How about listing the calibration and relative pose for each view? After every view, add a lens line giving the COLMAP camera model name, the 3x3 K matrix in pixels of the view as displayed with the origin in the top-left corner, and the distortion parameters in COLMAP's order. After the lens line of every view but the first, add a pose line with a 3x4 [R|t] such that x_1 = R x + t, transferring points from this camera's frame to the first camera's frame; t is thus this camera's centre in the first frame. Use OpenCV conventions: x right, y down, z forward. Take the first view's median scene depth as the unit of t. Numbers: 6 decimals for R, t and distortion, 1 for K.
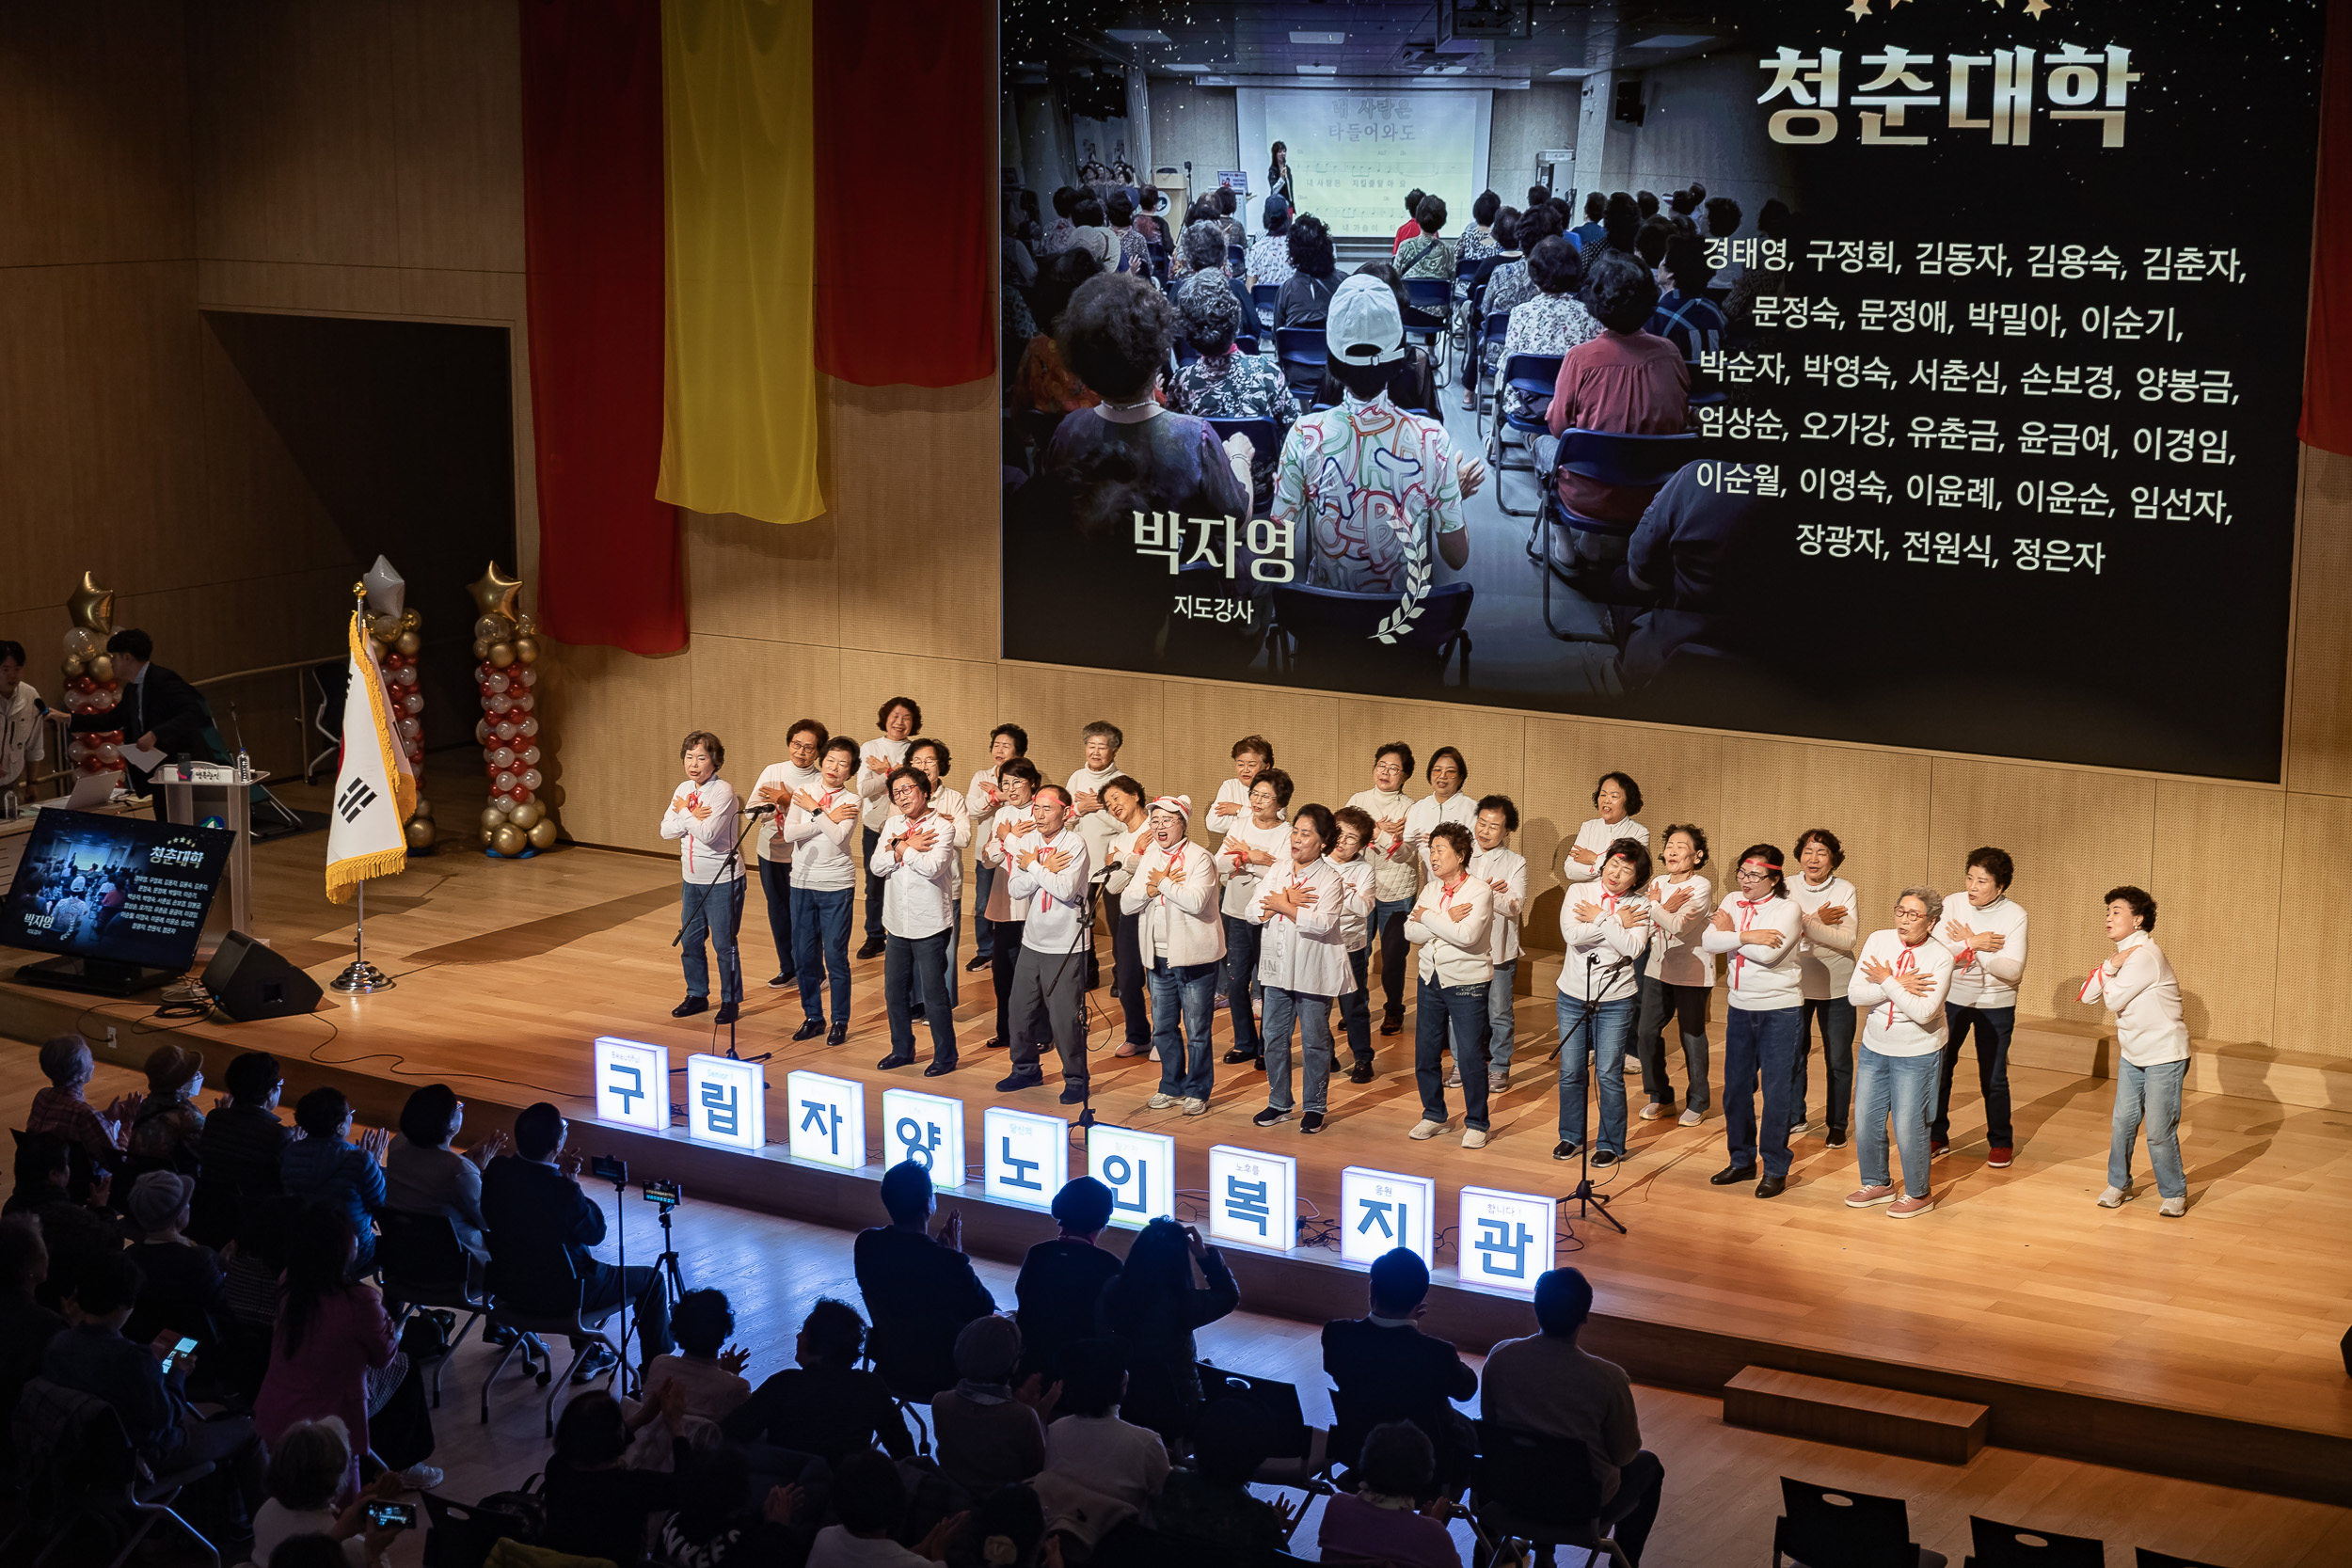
lens RADIAL K [[3857.9, 0, 1156.6], [0, 3857.9, 794.5], [0, 0, 1]] dist [0.063703, 0.000000]
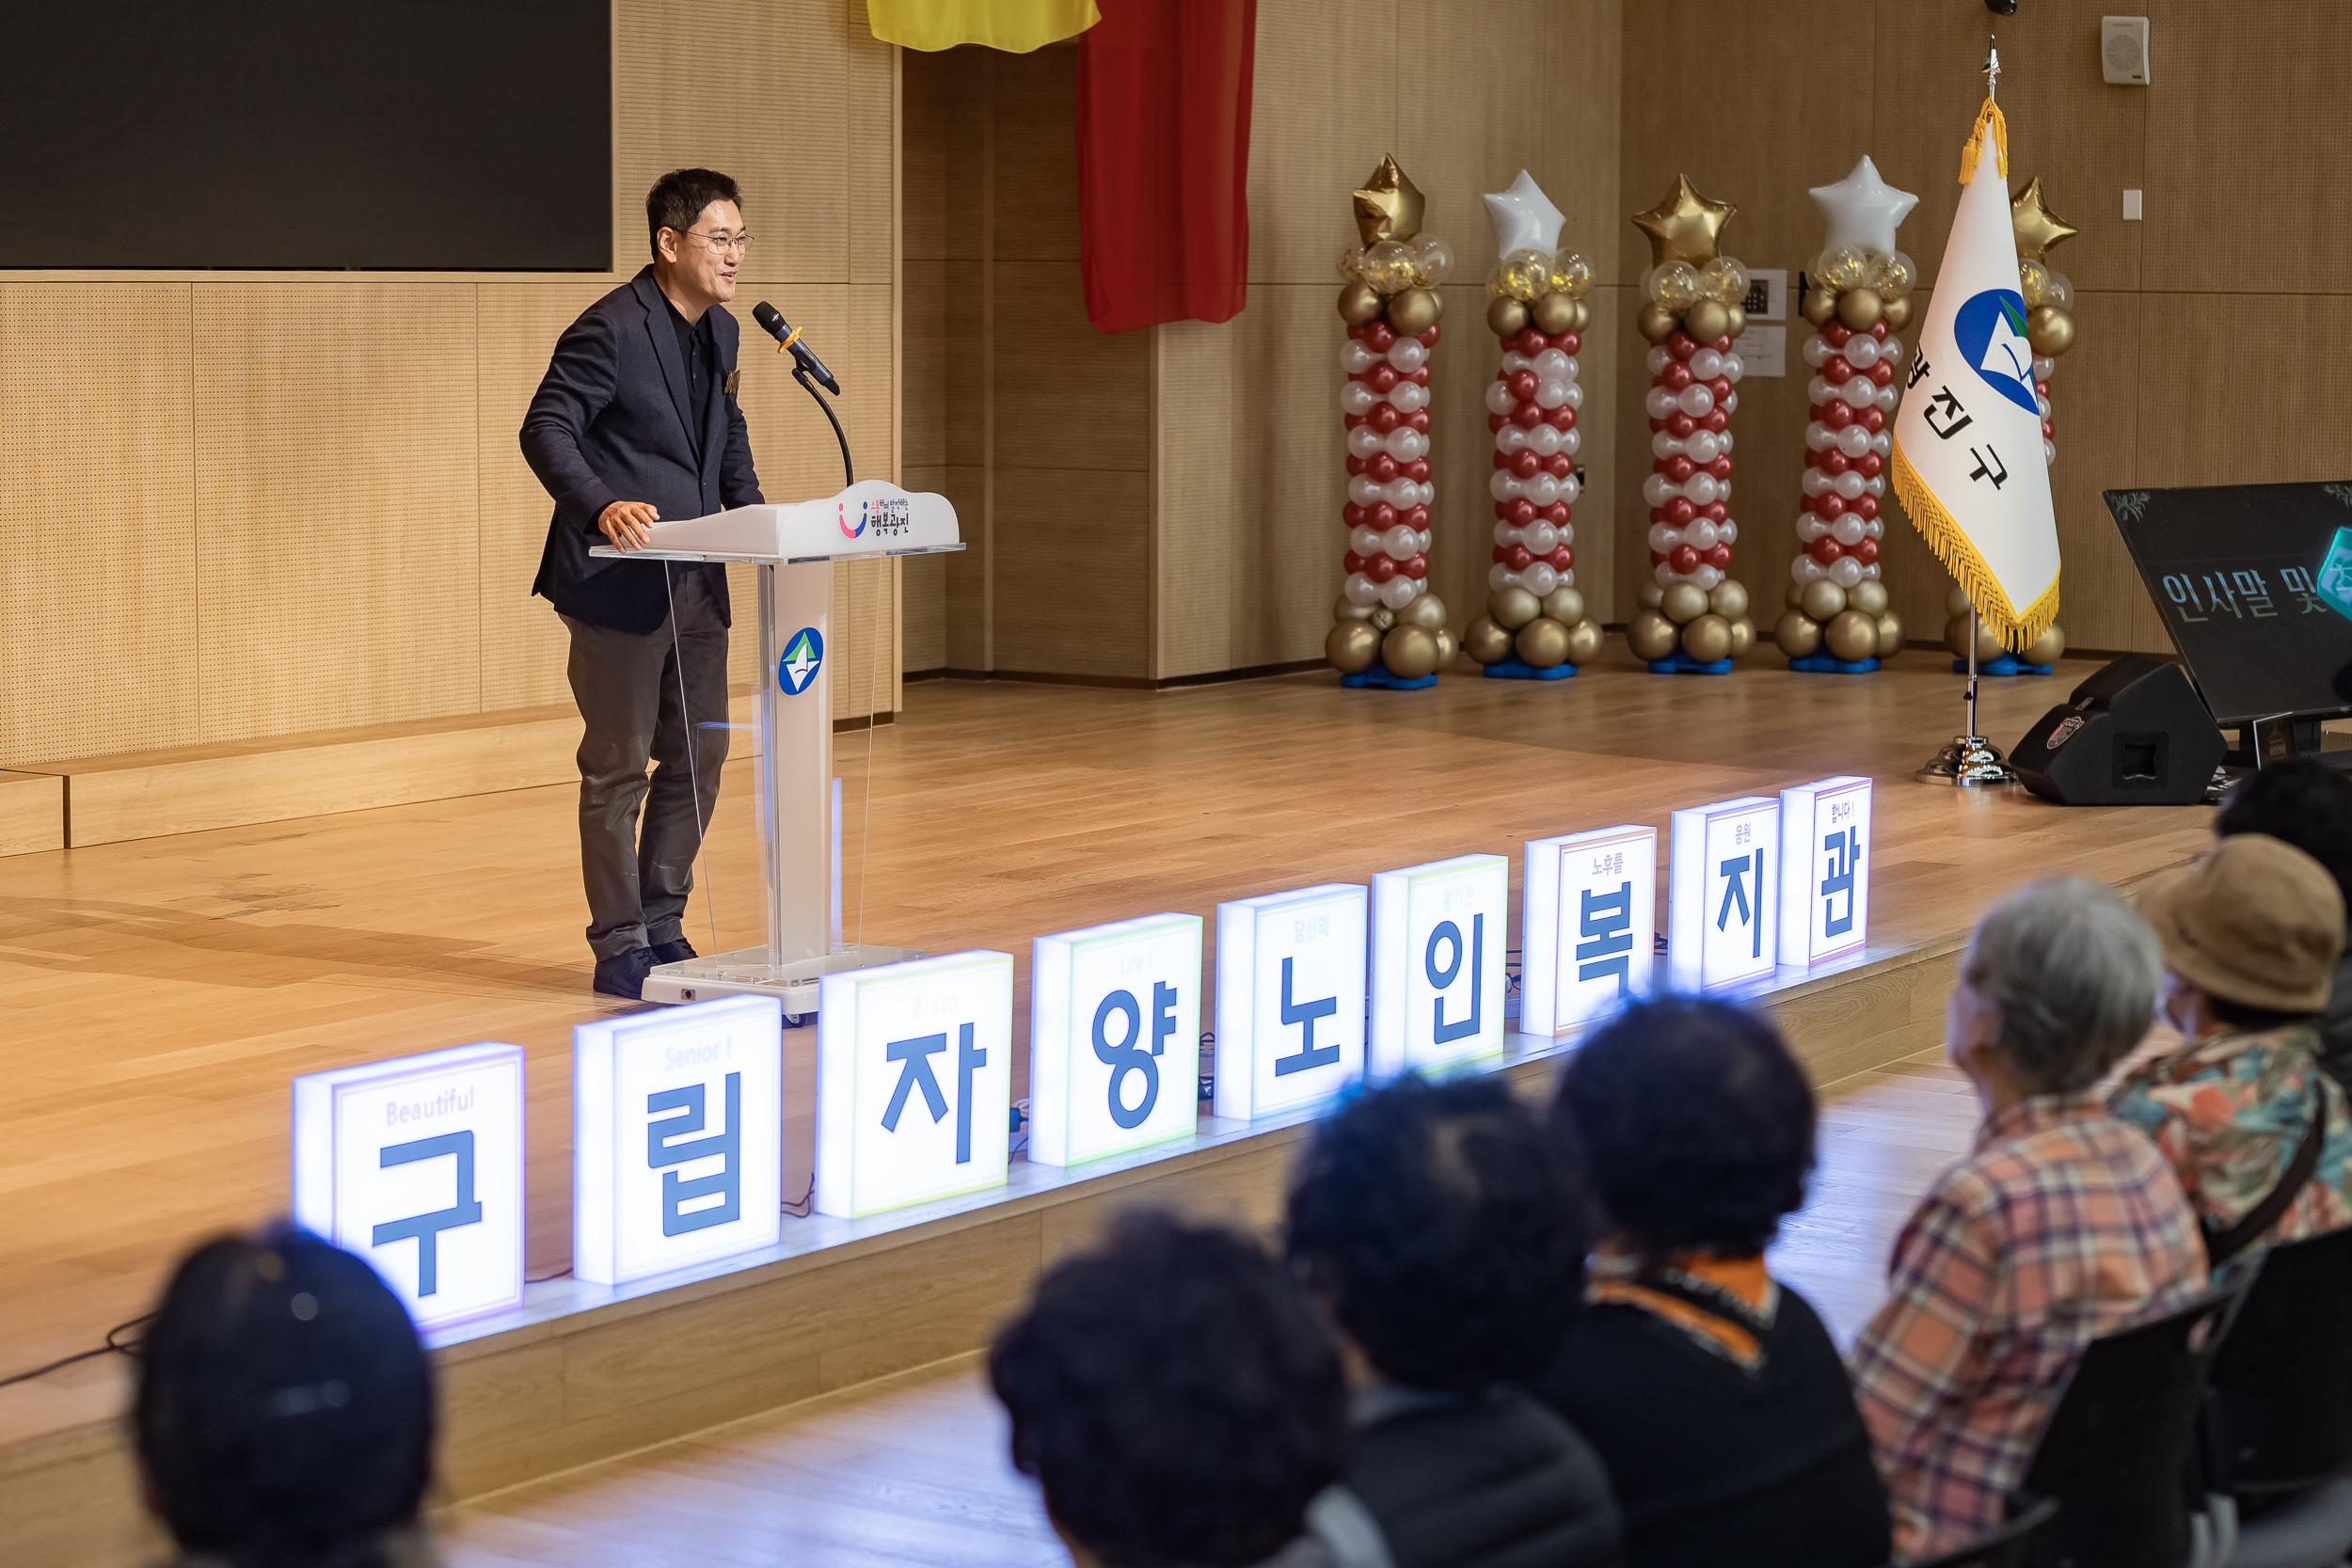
lens RADIAL K [[4805.3, 0, 1274.9], [0, 4805.3, 851.8], [0, 0, 1]] dist [-0.042206, 0.000000]
pose [[-0.003021, -0.122808, 0.992426, -0.469985], [0.171948, 0.977585, 0.121495, 0.012638], [-0.985101, 0.171013, 0.018164, 0.847801]]
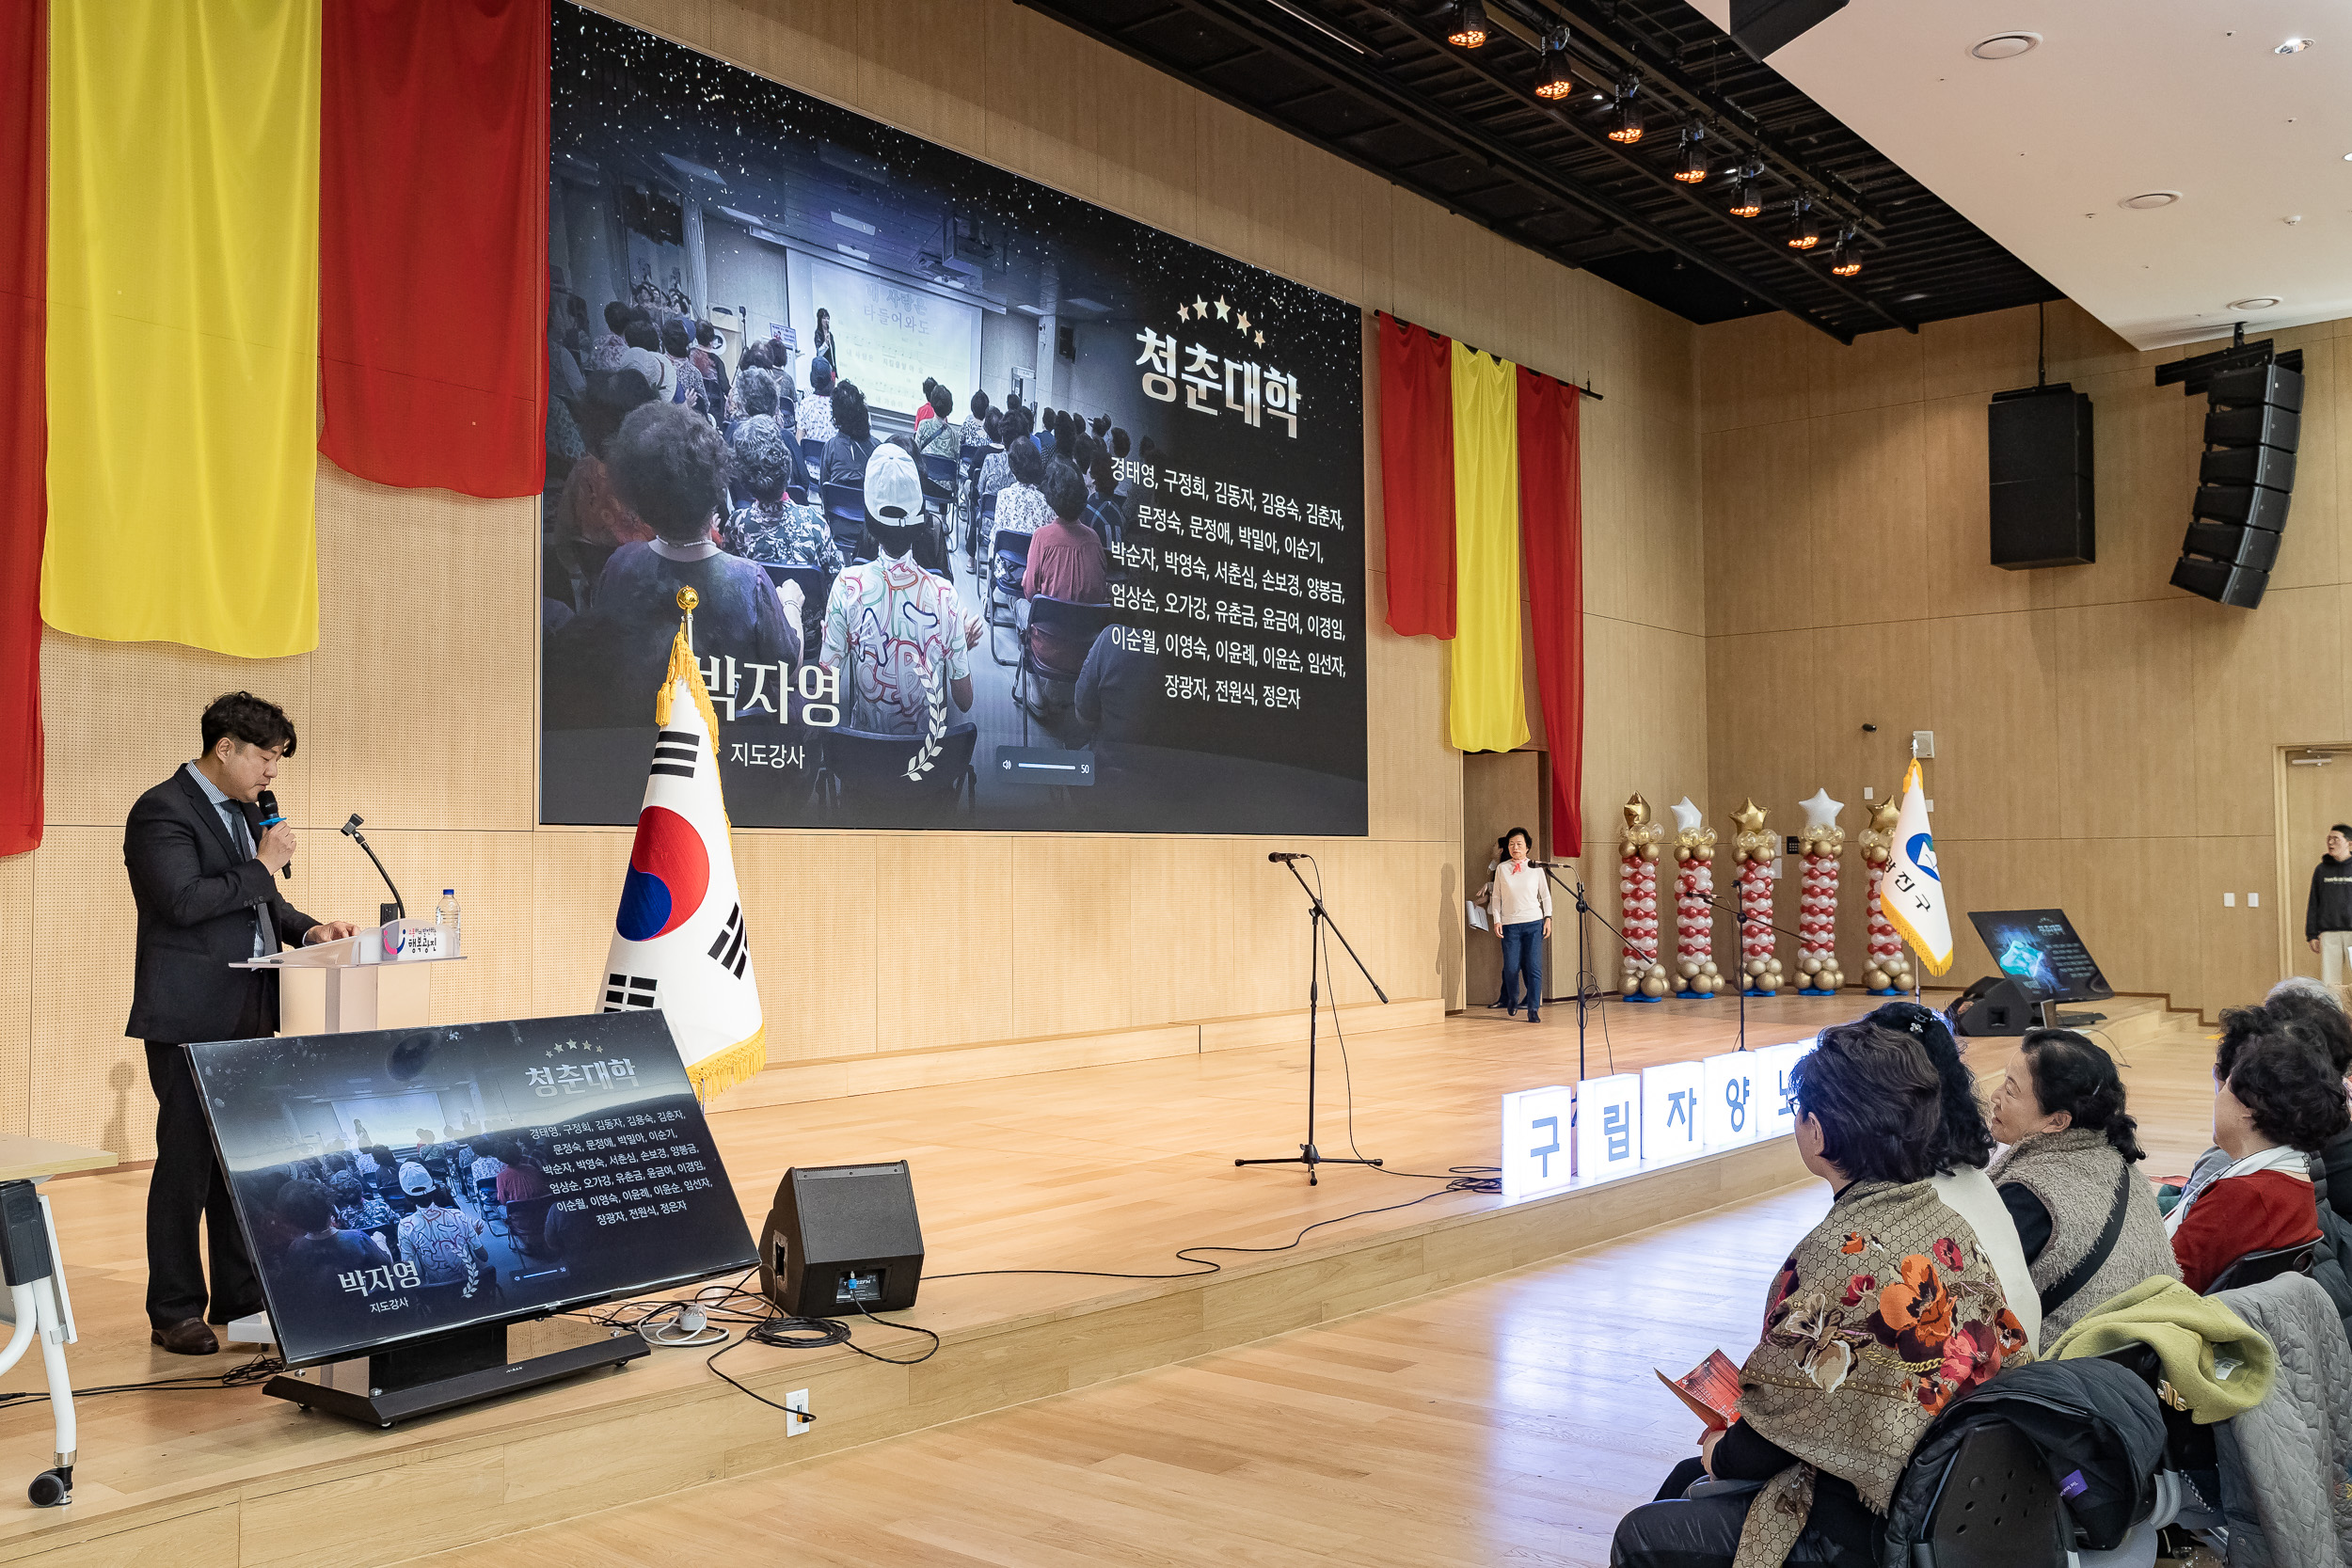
lens RADIAL K [[2011.6, 0, 1179.9], [0, 2011.6, 785.1], [0, 0, 1]] dist [-0.018380, 0.043795]
pose [[0.106463, 0.036689, 0.993640, -0.534019], [0.186734, 0.980800, -0.056222, 0.008560], [-0.976625, 0.191532, 0.097568, 0.937572]]
